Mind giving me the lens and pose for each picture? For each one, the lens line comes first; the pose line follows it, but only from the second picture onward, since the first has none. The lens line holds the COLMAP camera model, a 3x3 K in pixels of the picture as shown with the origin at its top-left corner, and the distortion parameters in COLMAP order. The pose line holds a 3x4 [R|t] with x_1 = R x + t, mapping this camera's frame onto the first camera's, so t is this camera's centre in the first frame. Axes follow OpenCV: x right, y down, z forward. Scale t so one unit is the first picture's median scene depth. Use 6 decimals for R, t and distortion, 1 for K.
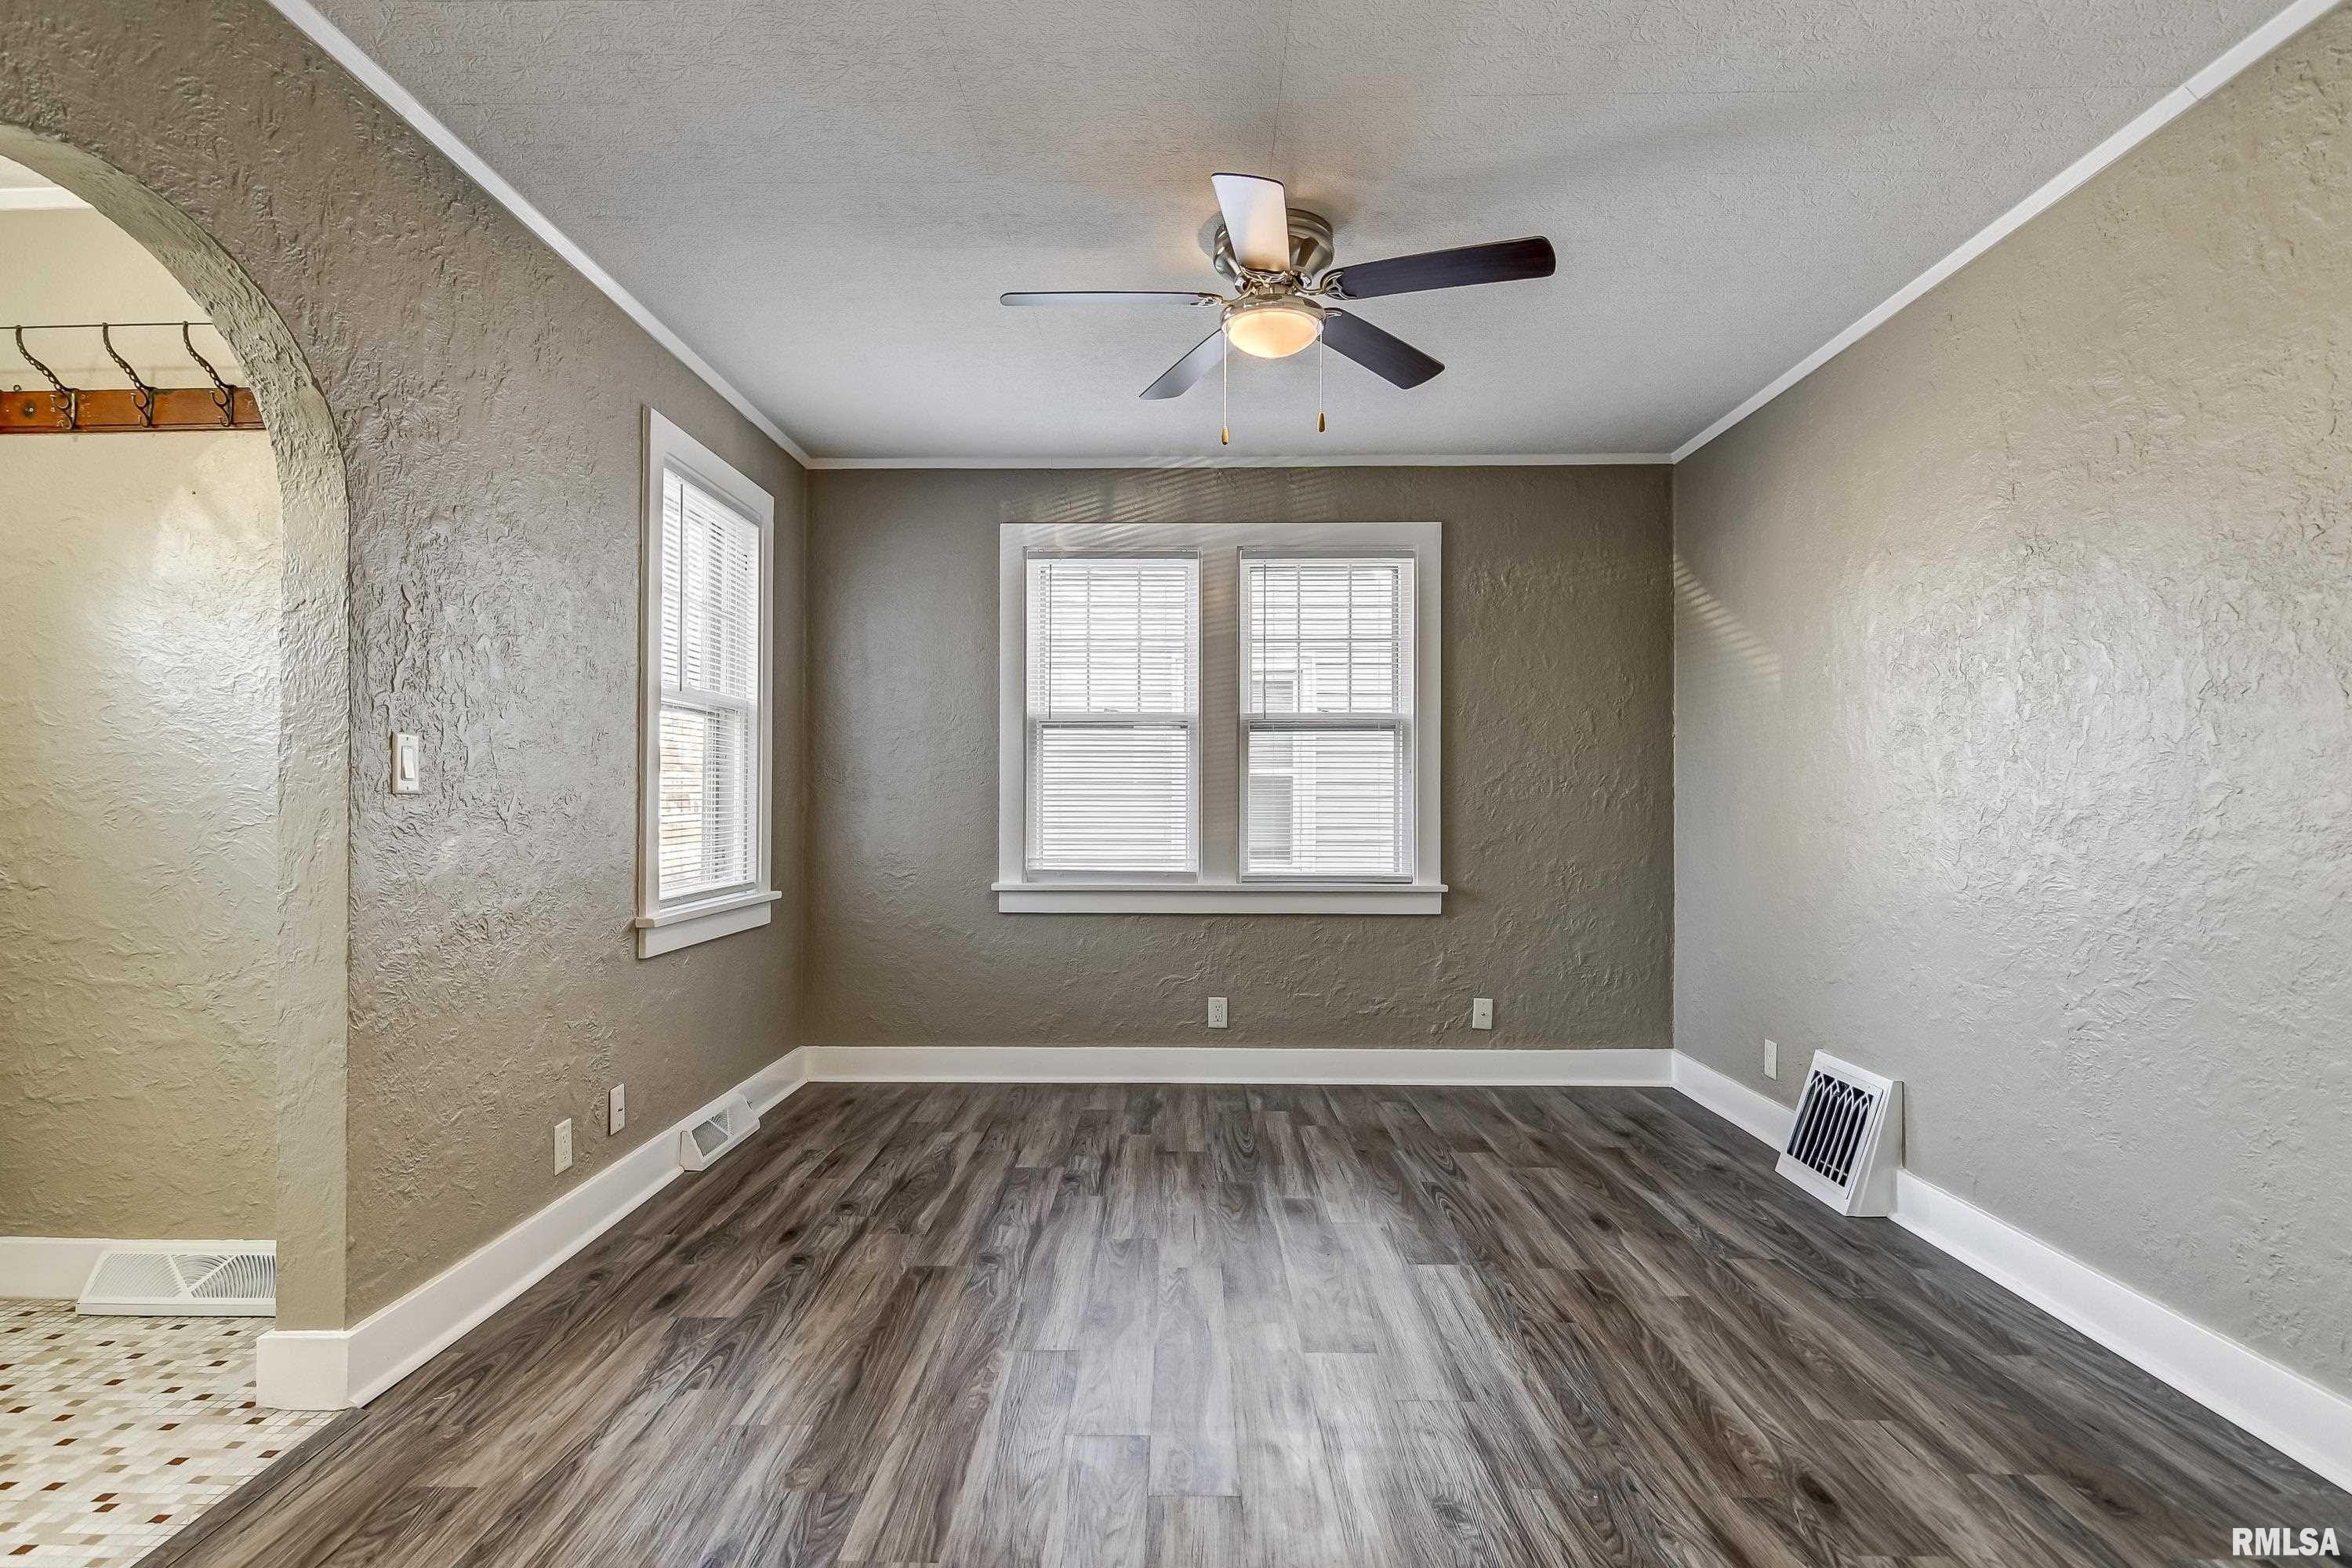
lens RADIAL K [[1190.6, 0, 1171.8], [0, 1190.6, 794.1], [0, 0, 1]] dist [0.012635, -0.008848]
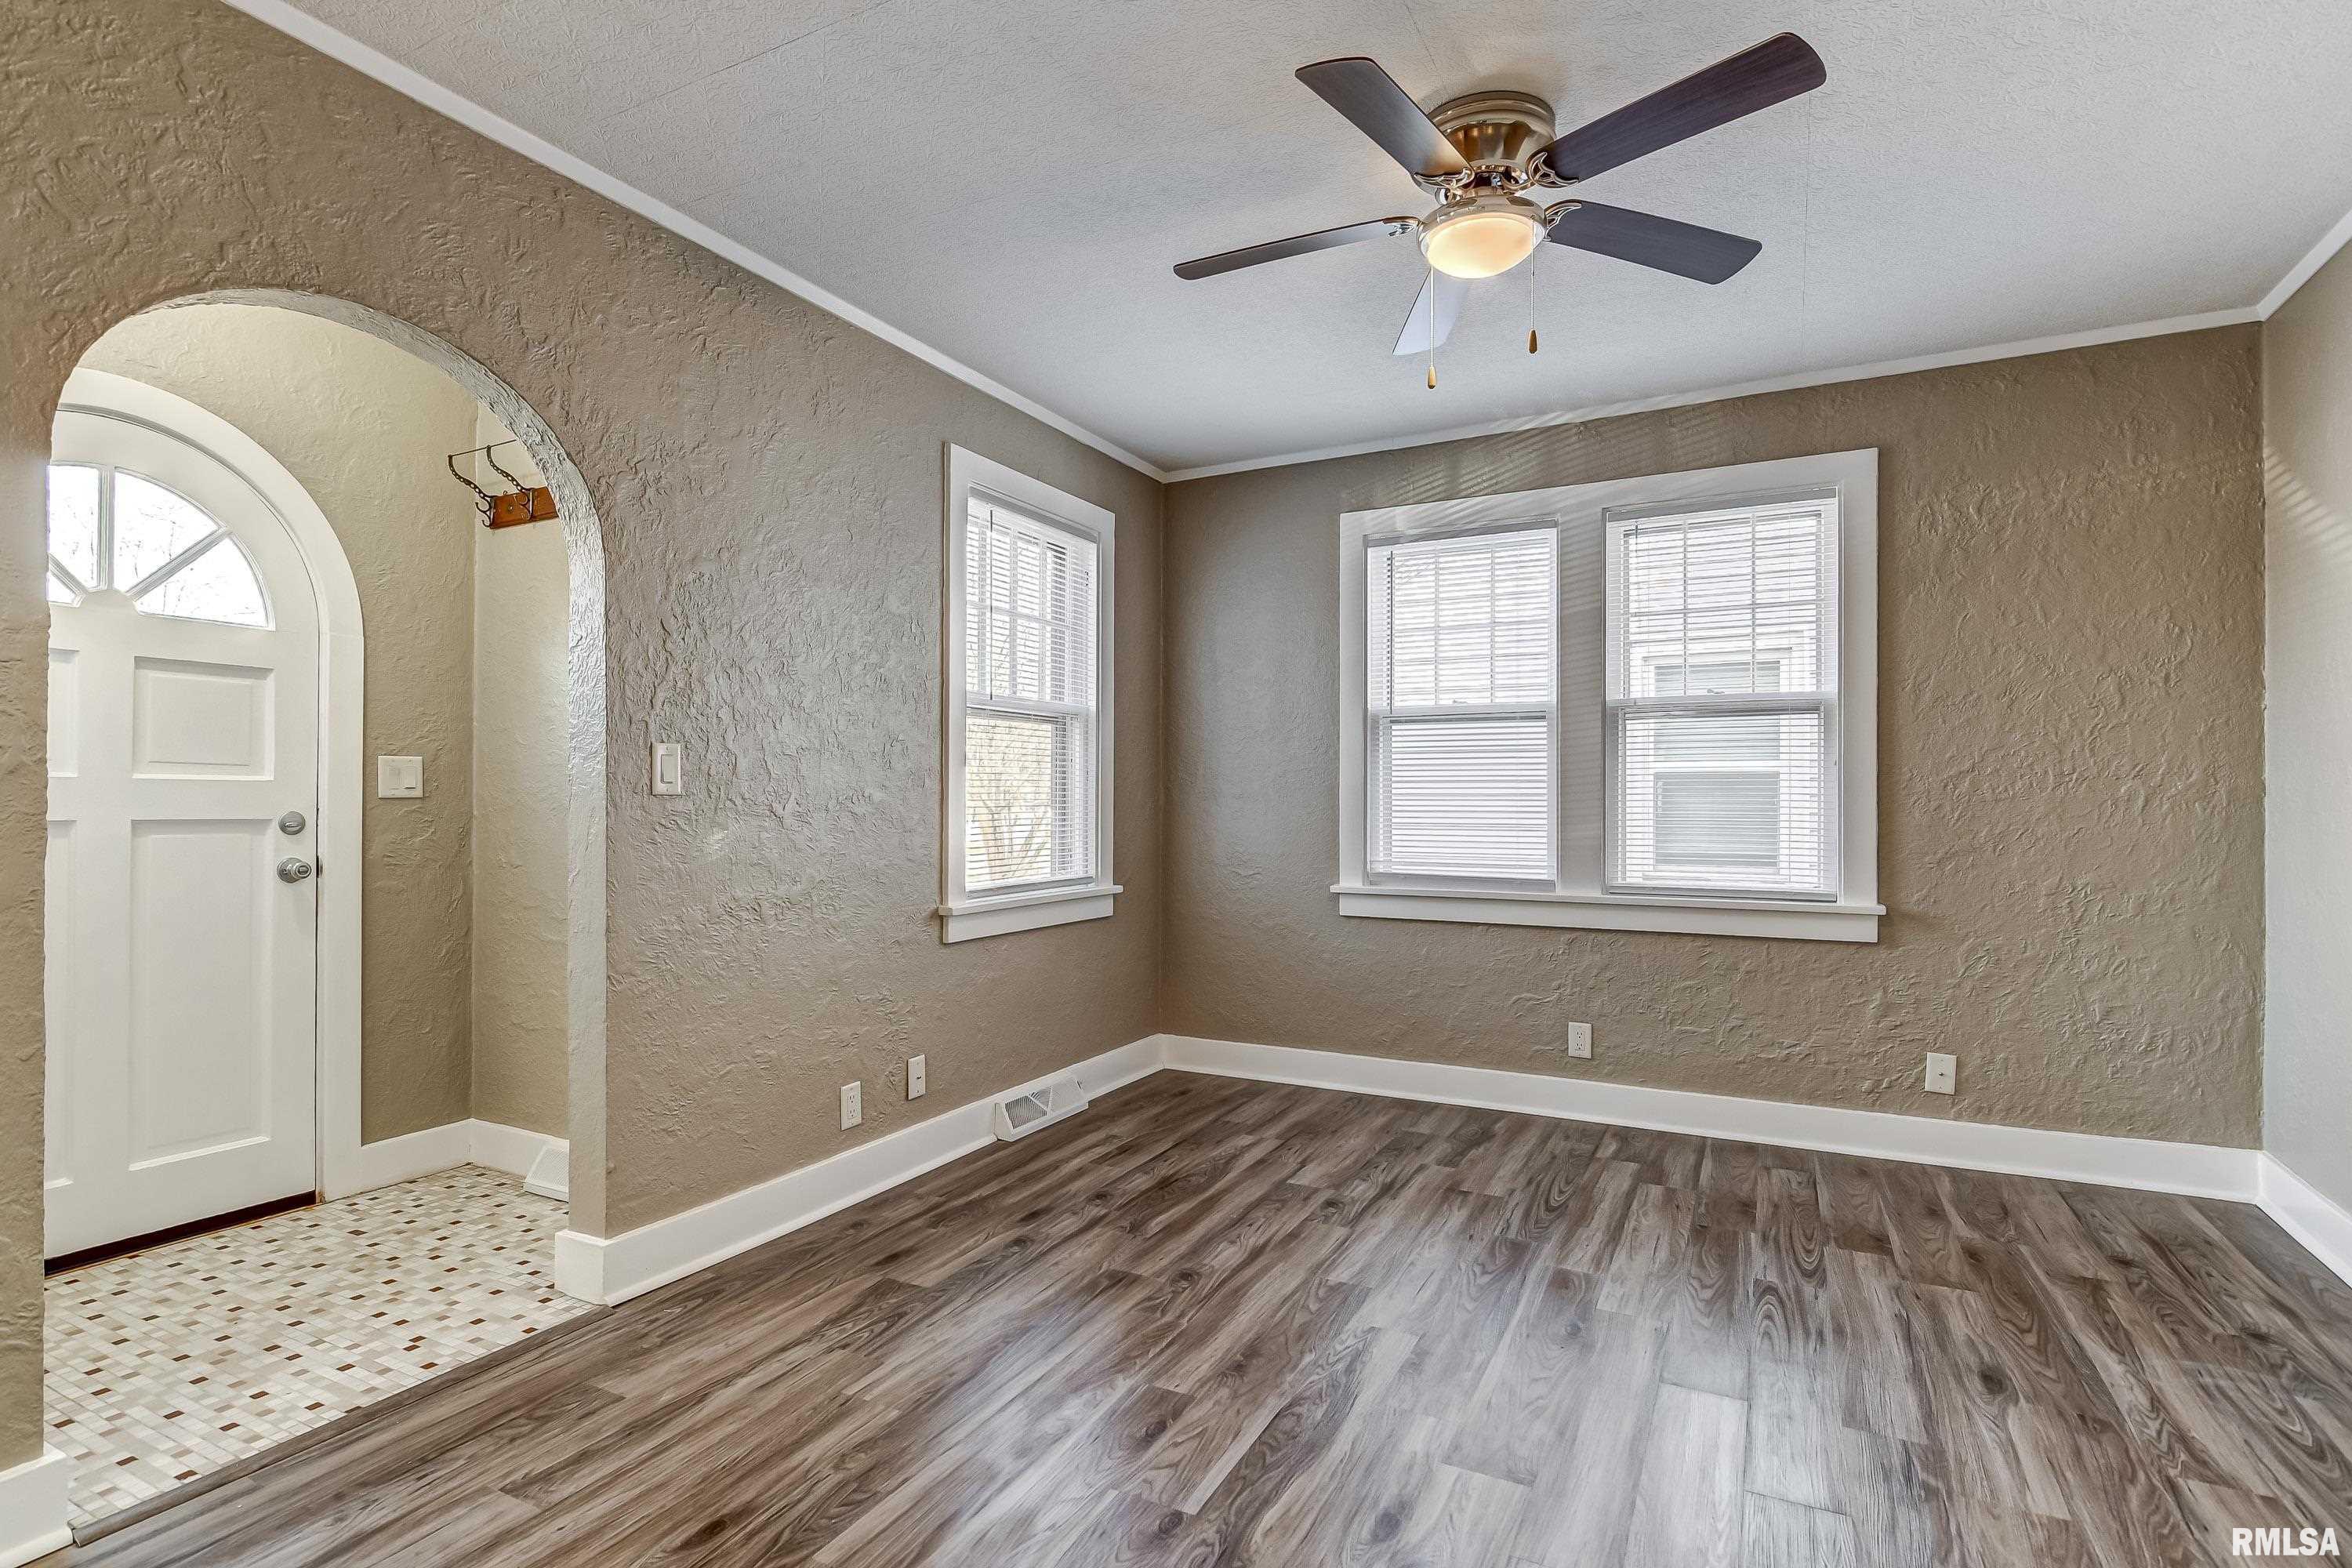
lens RADIAL K [[1150.8, 0, 1165.4], [0, 1150.8, 800.0], [0, 0, 1]] dist [0.015367, -0.012607]
pose [[0.890005, -0.001534, -0.455949, 0.200343], [0.003920, 0.999983, 0.004289, 0.001198], [0.455934, -0.005604, 0.889996, 0.129188]]
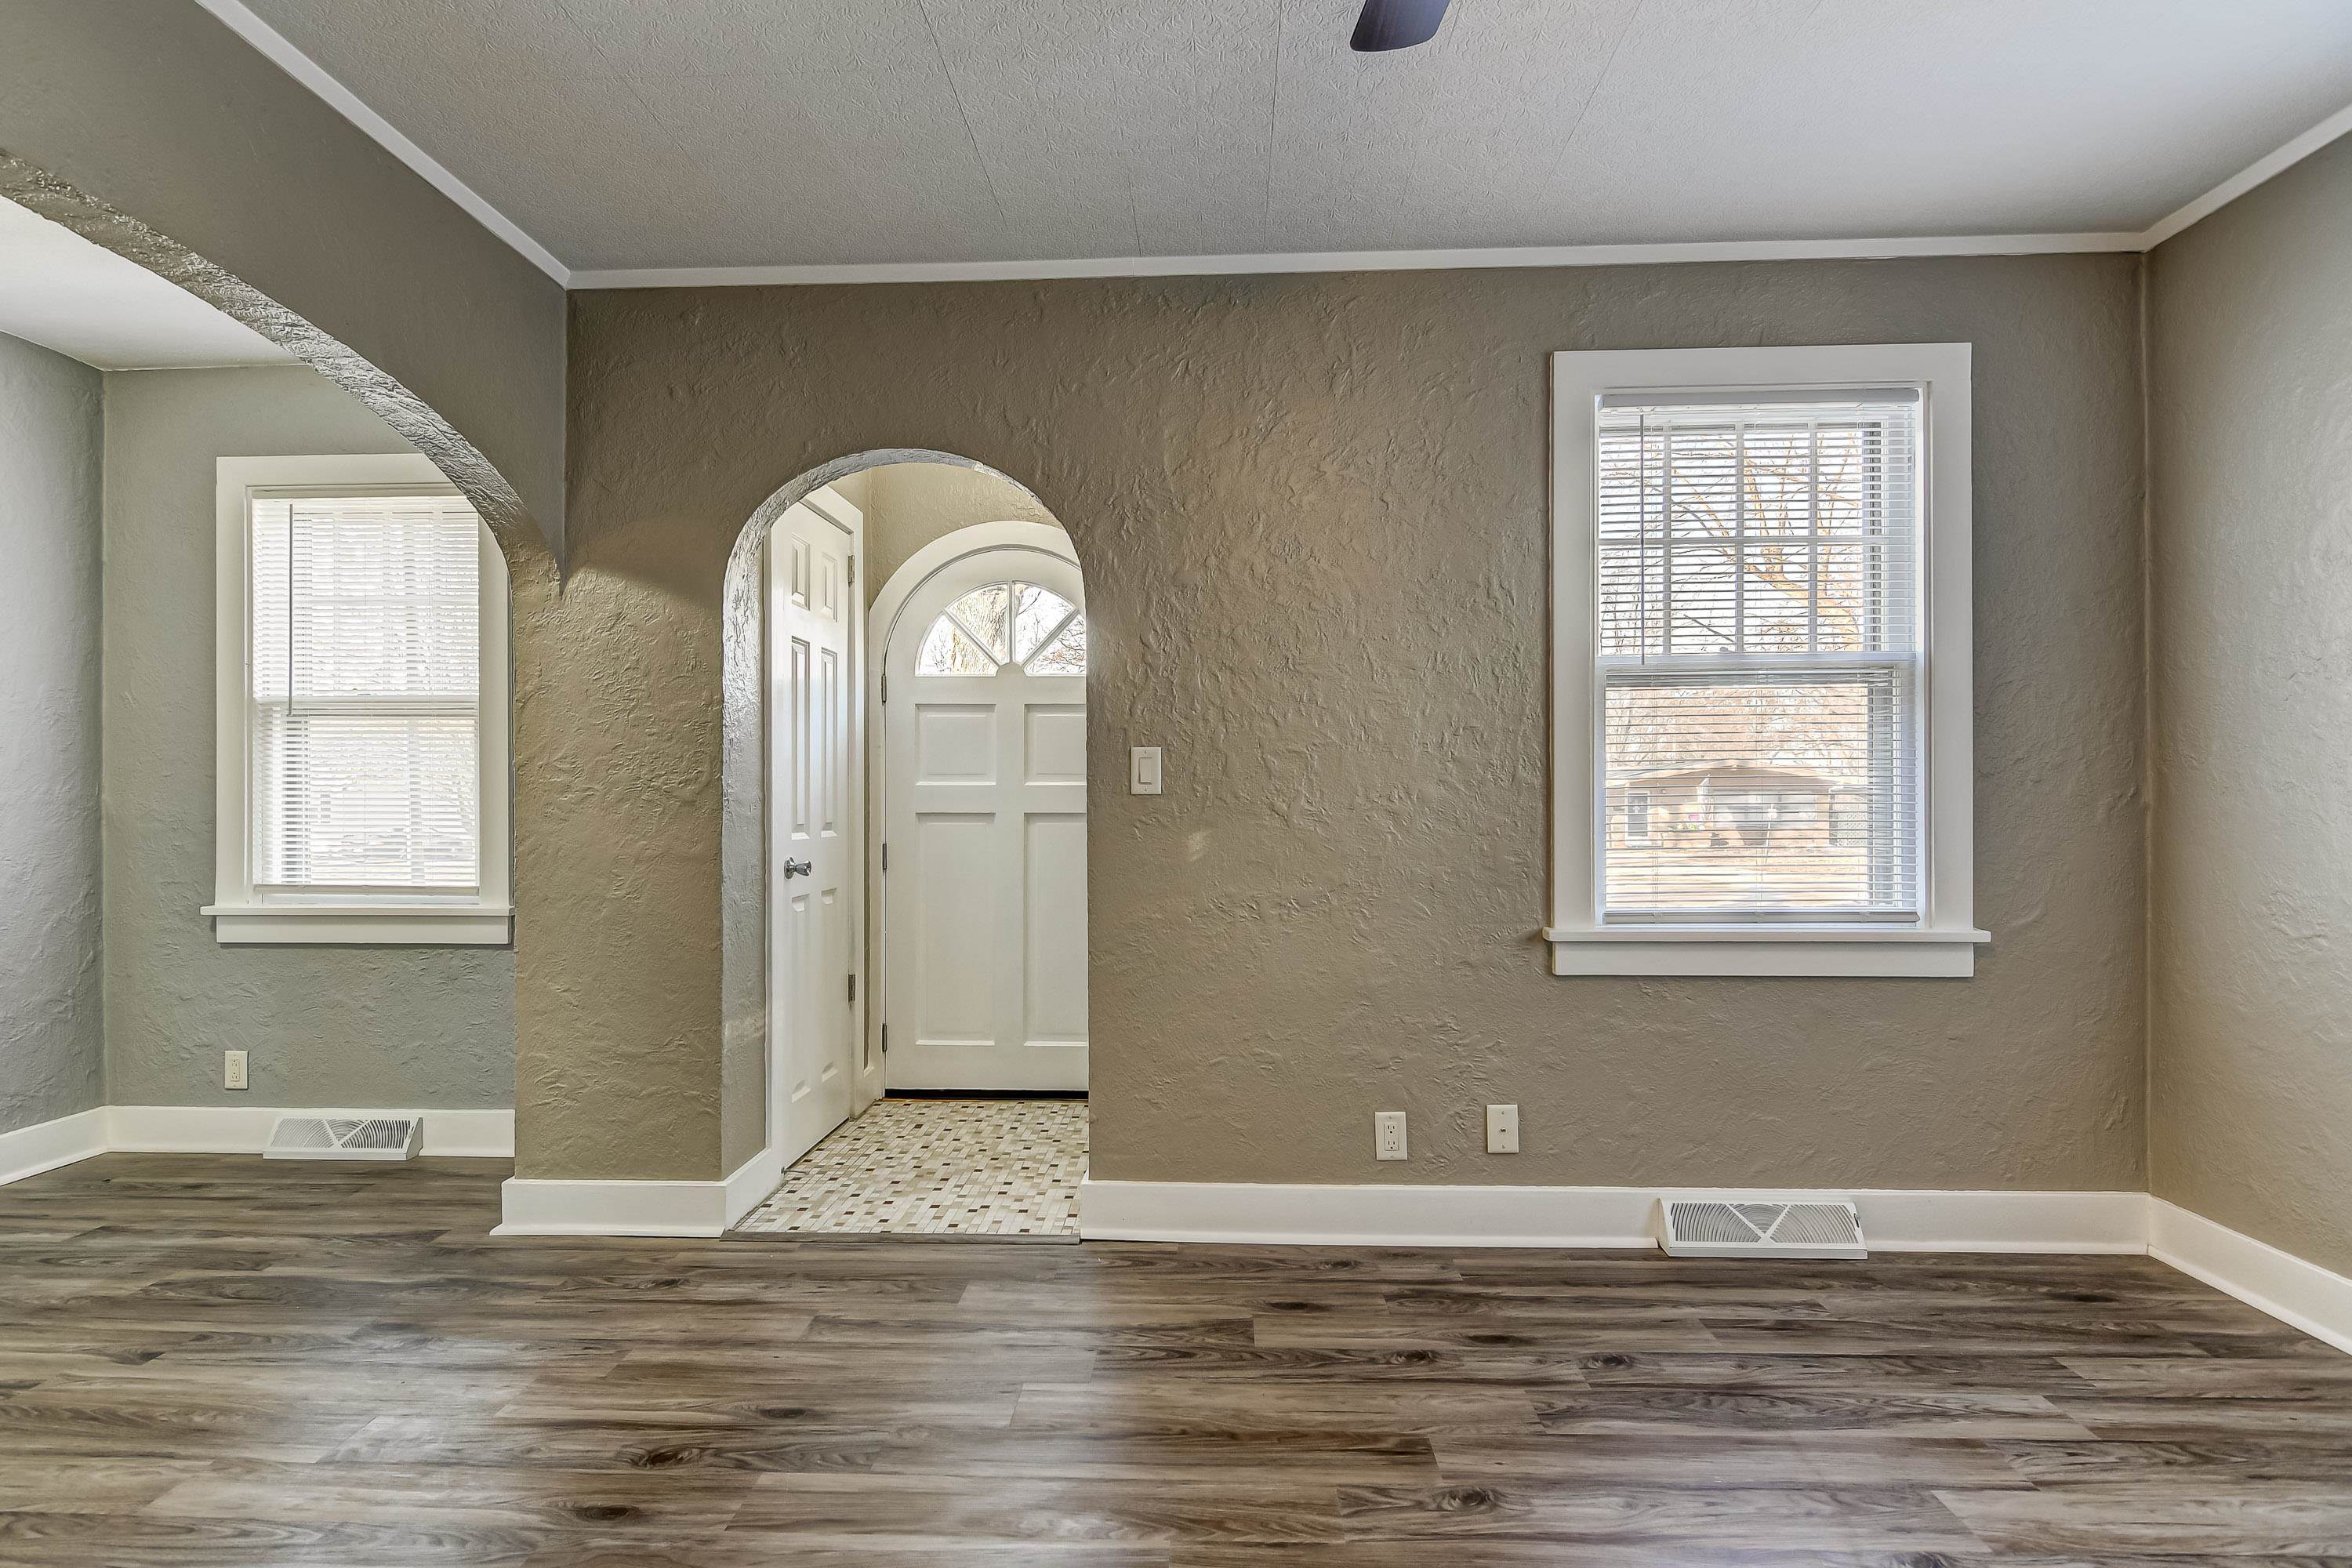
lens RADIAL K [[1150.8, 0, 1189.6], [0, 1150.8, 792.8], [0, 0, 1]] dist [0.015367, -0.012607]
pose [[-0.024106, -0.004377, -0.999700, 0.379533], [0.011408, 0.999924, -0.004653, 0.002681], [0.999644, -0.011517, -0.024054, 0.672137]]
